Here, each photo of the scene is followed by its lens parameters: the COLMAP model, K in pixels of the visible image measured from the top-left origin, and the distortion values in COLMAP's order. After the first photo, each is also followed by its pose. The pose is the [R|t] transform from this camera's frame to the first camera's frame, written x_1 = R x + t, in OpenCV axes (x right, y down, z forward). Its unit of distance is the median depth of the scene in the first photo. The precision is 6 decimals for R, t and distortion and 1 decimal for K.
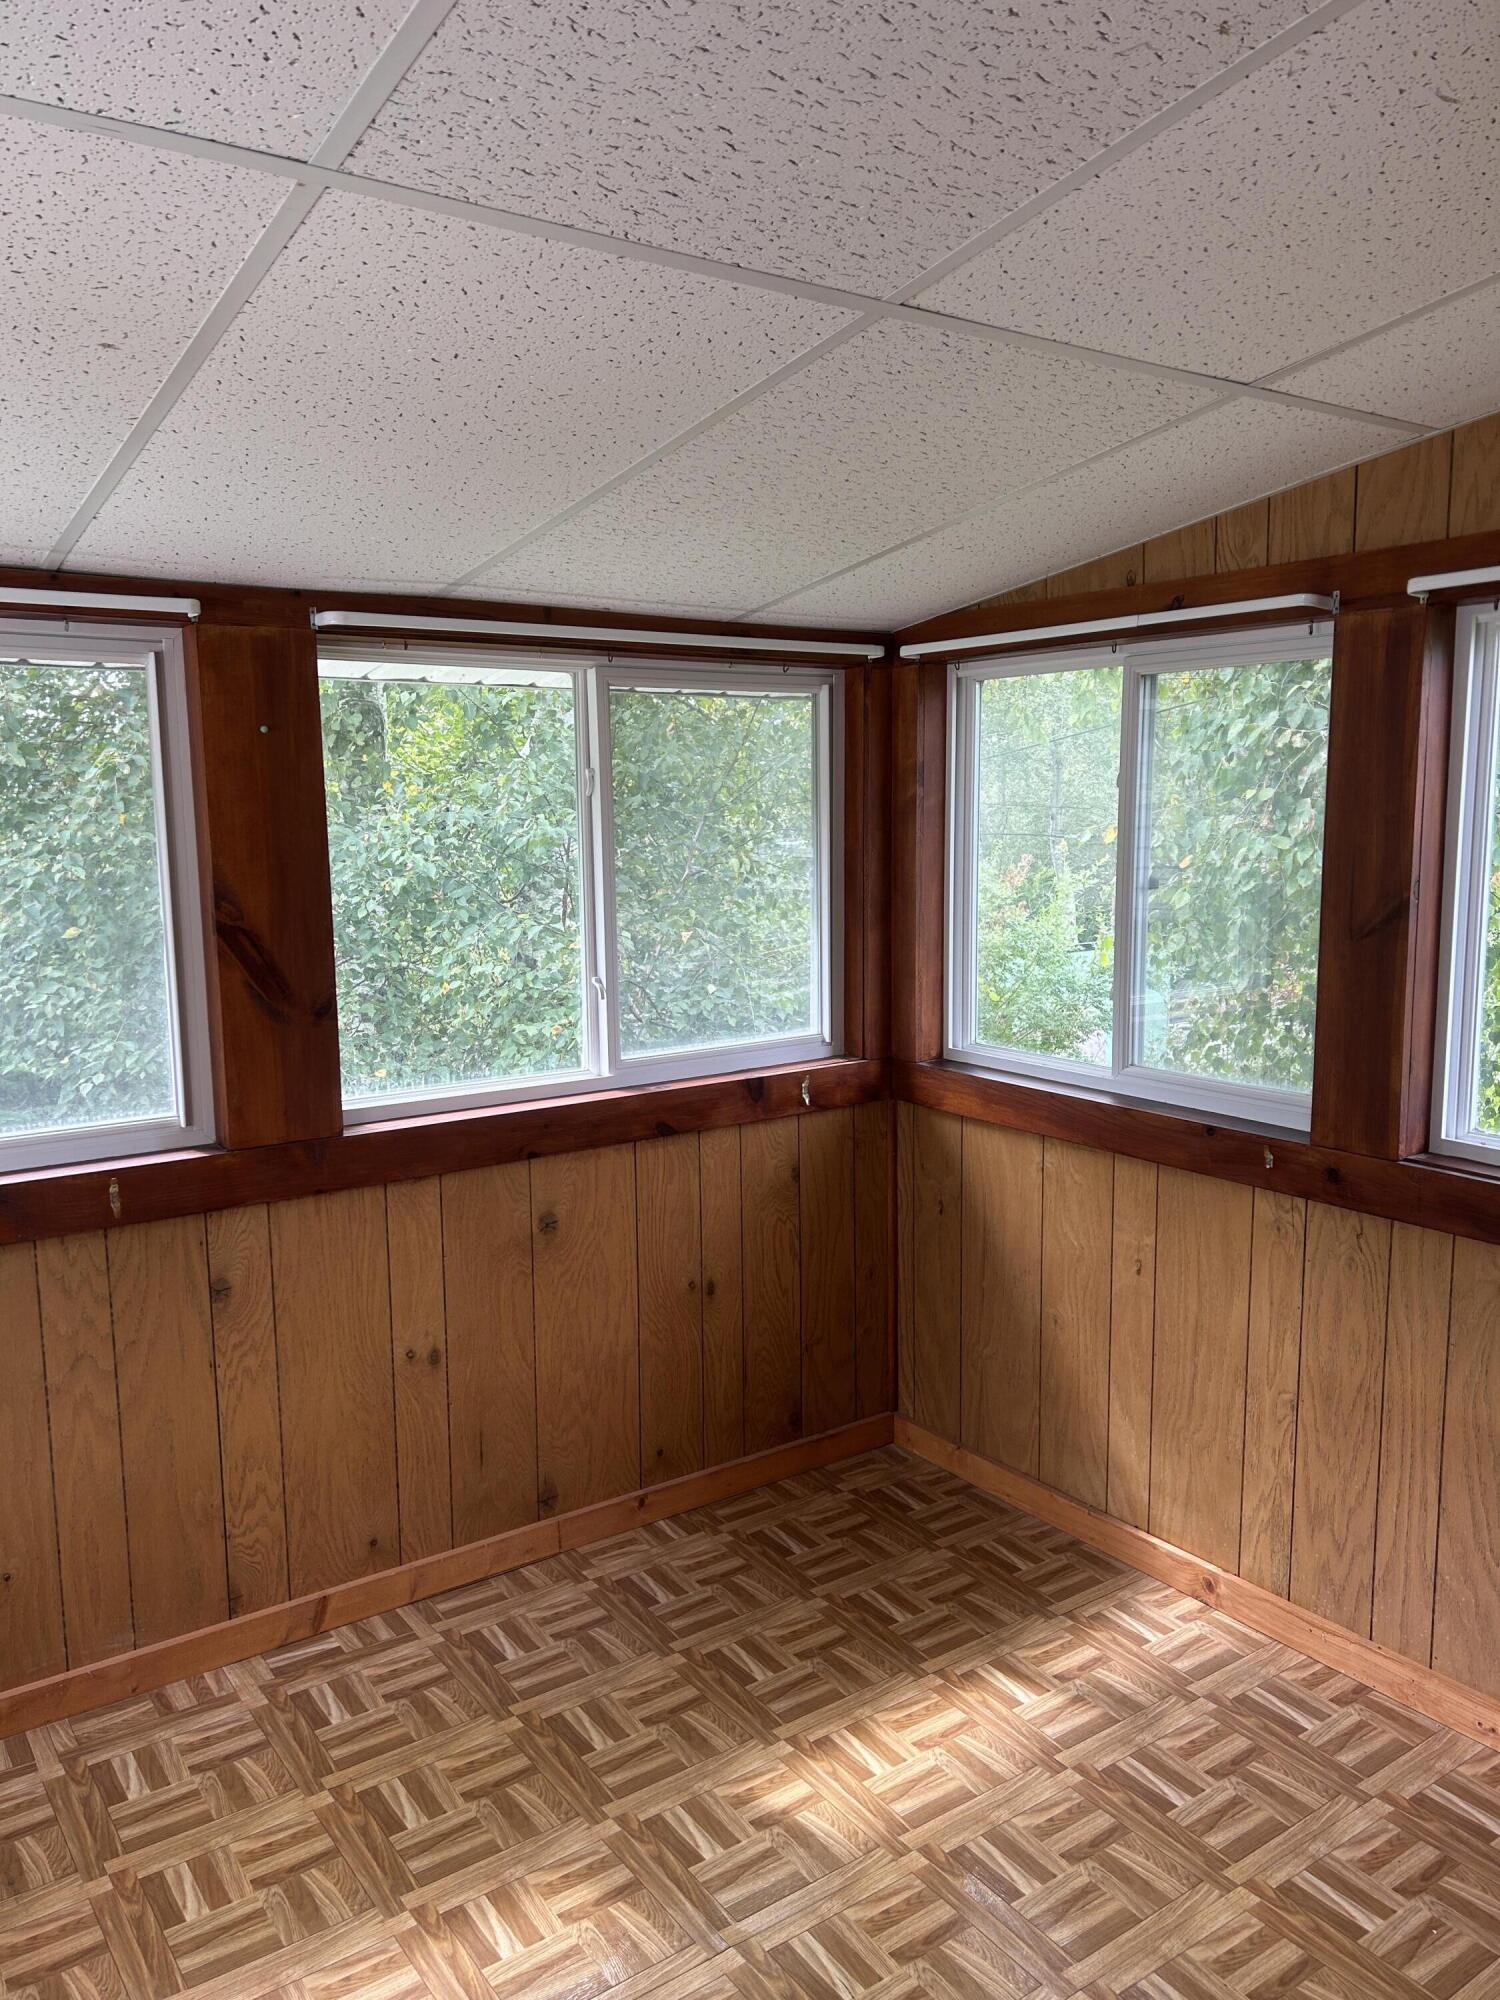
lens RADIAL K [[1503.0, 0, 774.1], [0, 1503.0, 952.7], [0, 0, 1]] dist [0.063487, -0.070639]
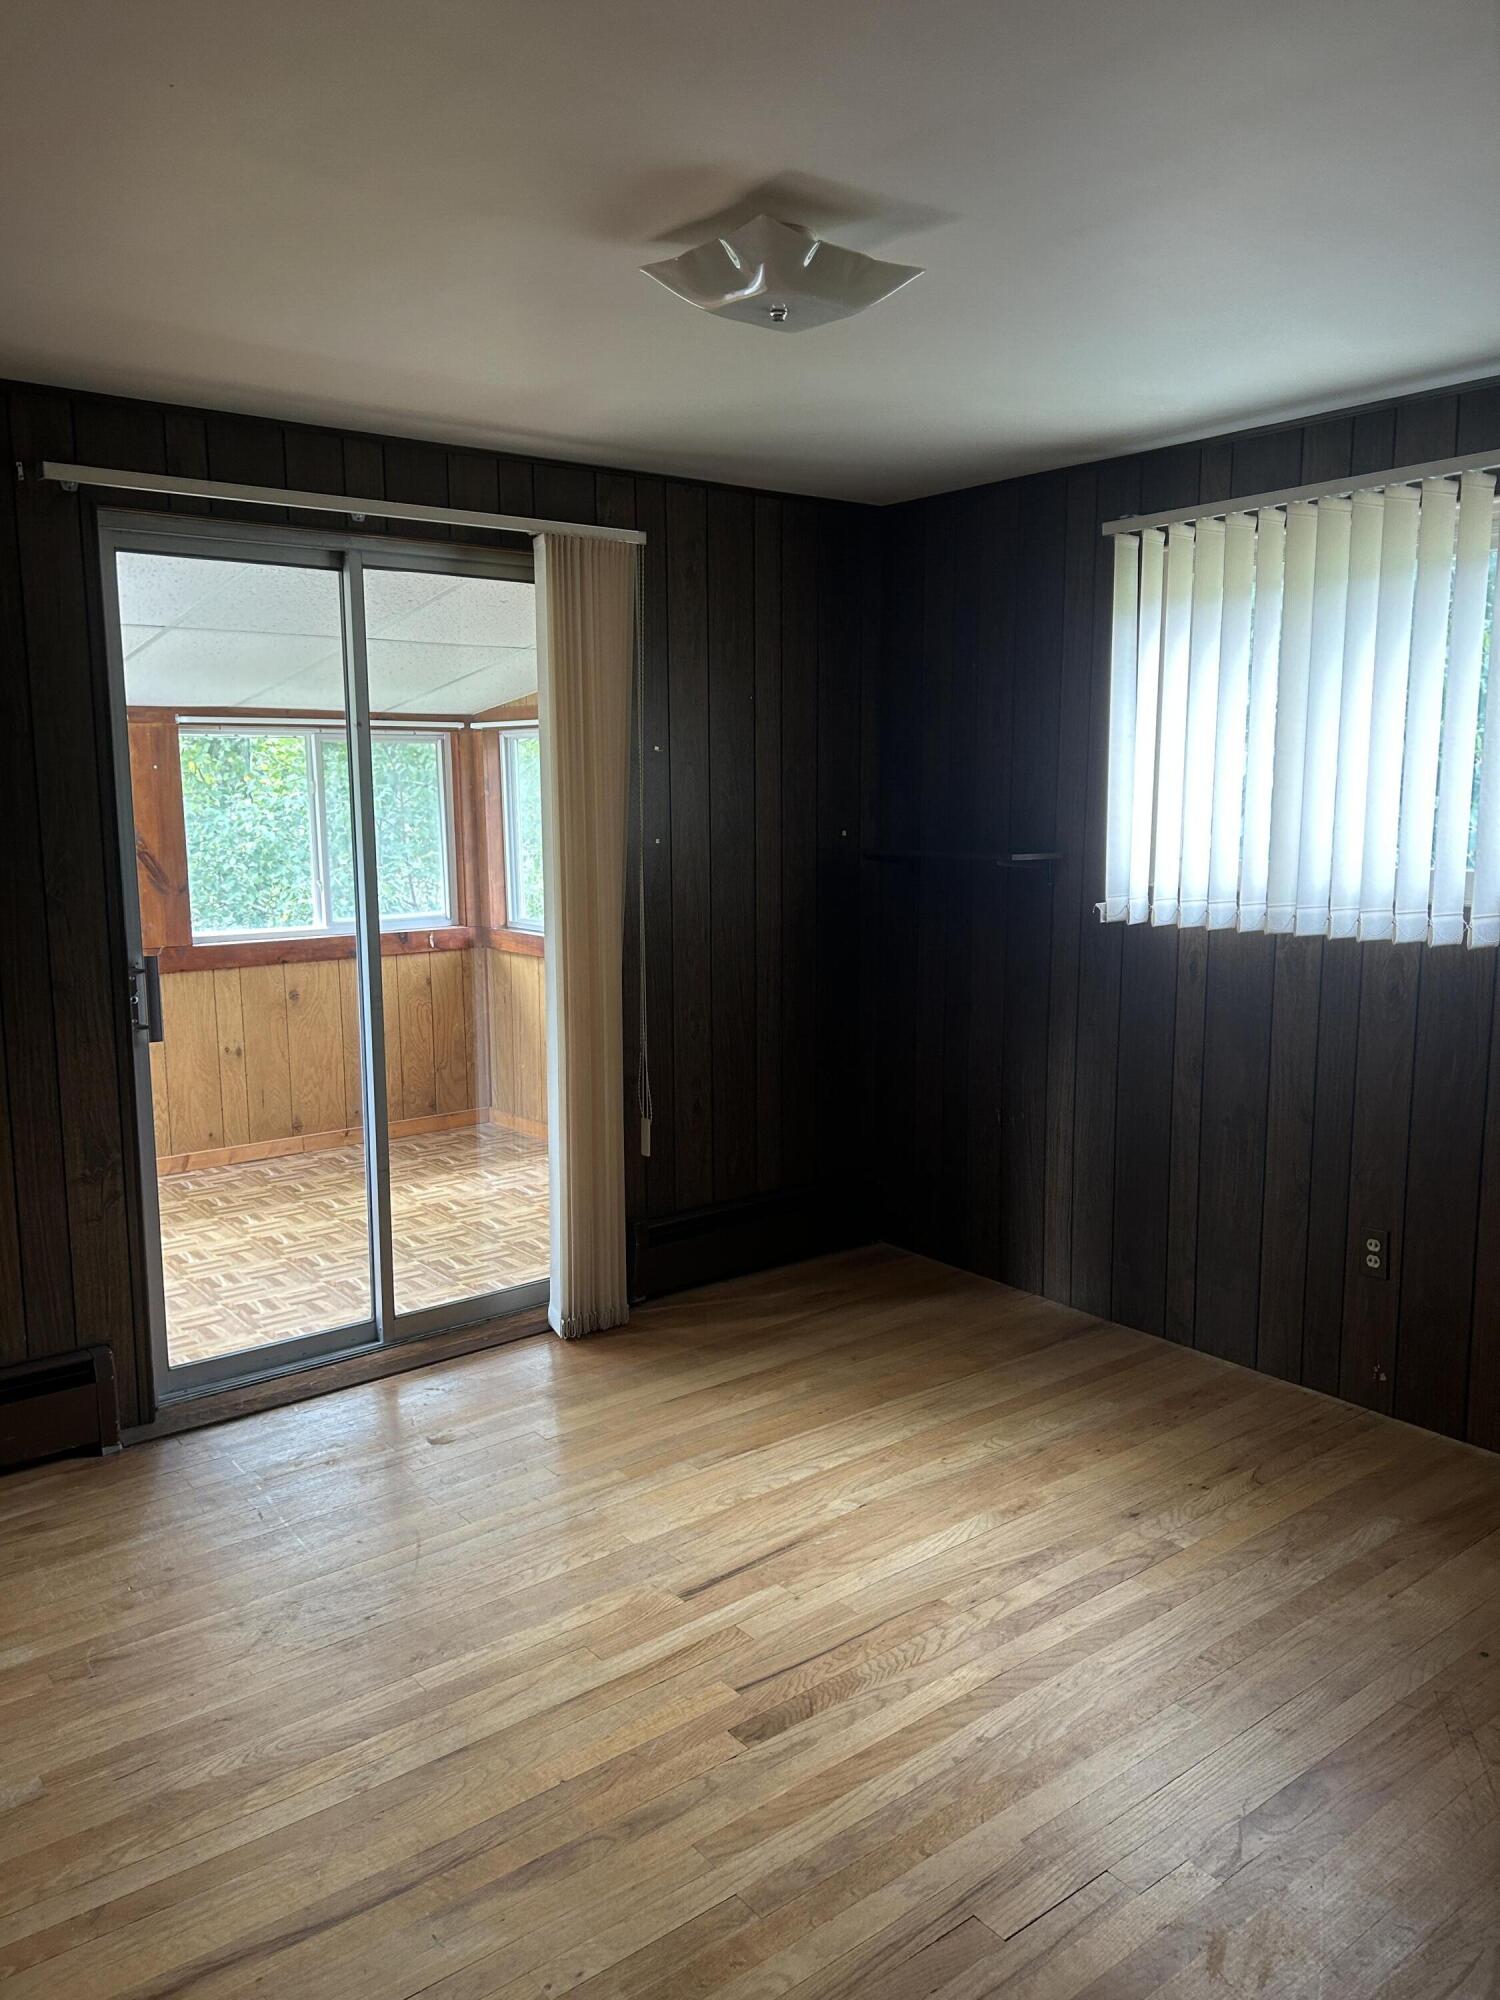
lens RADIAL K [[1503.0, 0, 798.7], [0, 1503.0, 958.9], [0, 0, 1]] dist [0.063487, -0.070639]
pose [[0.997302, -0.002779, 0.073360, 0.376413], [0.001688, 0.999887, 0.014923, 0.090434], [-0.073394, -0.014759, 0.997194, -1.104383]]
